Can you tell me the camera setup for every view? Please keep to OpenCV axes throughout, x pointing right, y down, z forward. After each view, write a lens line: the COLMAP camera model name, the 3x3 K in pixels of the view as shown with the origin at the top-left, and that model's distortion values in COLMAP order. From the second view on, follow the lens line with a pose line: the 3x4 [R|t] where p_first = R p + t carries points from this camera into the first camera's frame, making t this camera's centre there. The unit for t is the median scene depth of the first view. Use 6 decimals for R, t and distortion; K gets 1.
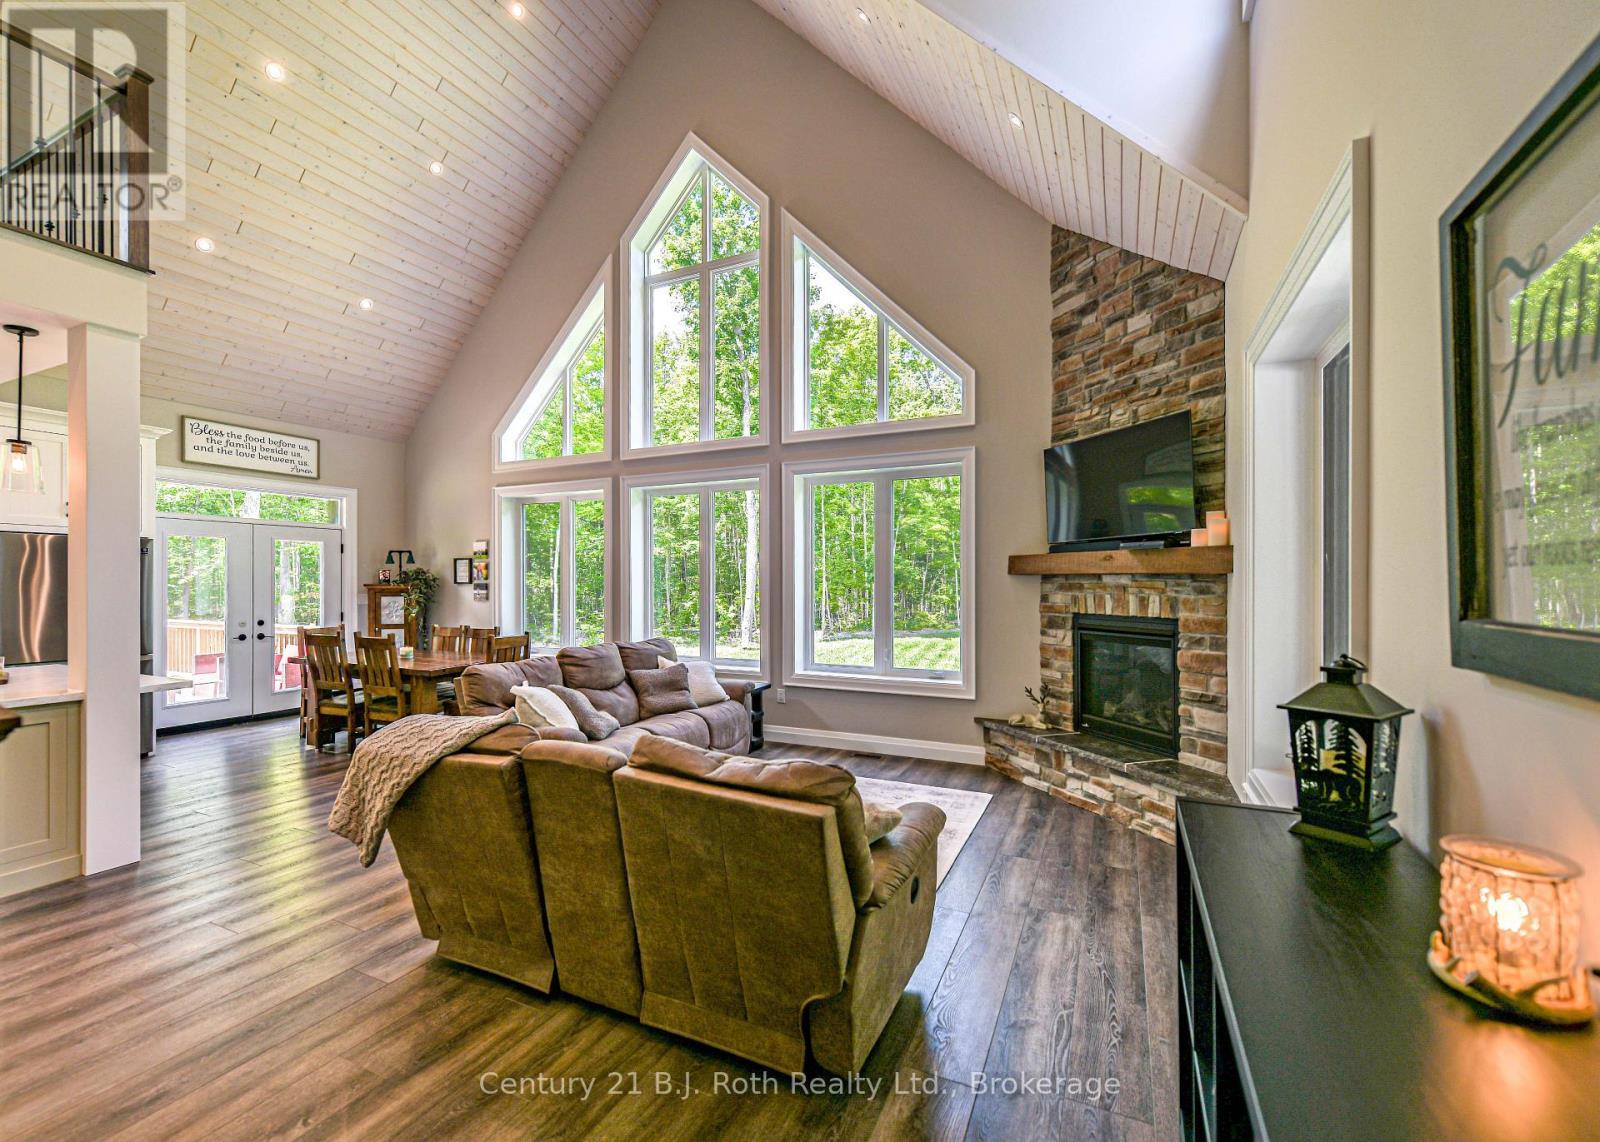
lens RADIAL K [[705.8, 0, 852.3], [0, 705.8, 583.6], [0, 0, 1]] dist [-0.000487, -0.001645]
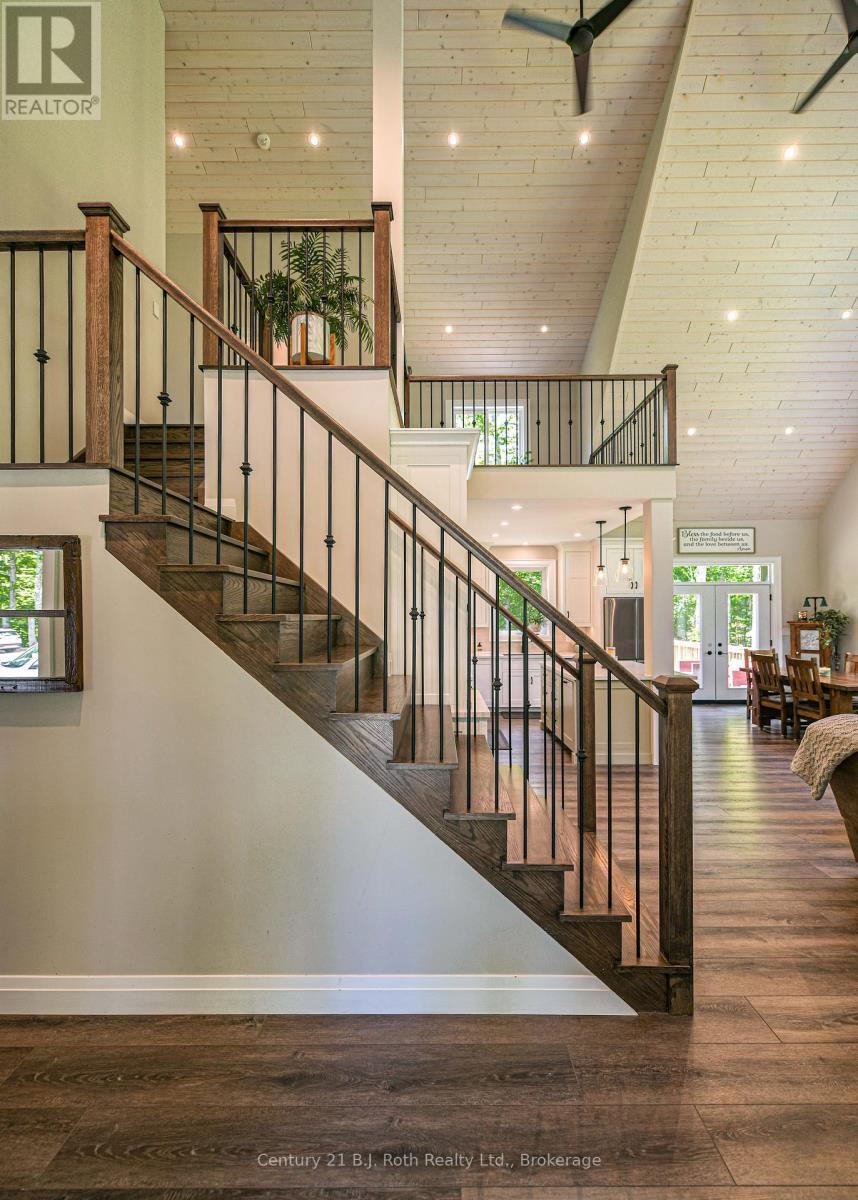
lens RADIAL K [[491.3, 0, 367.0], [0, 491.3, 616.4], [0, 0, 1]] dist [0.002866, -0.002679]
pose [[0.274237, -0.005201, -0.961648, 0.053051], [0.003895, 0.999983, -0.004298, -0.010511], [0.961654, -0.002567, 0.274253, -0.134650]]
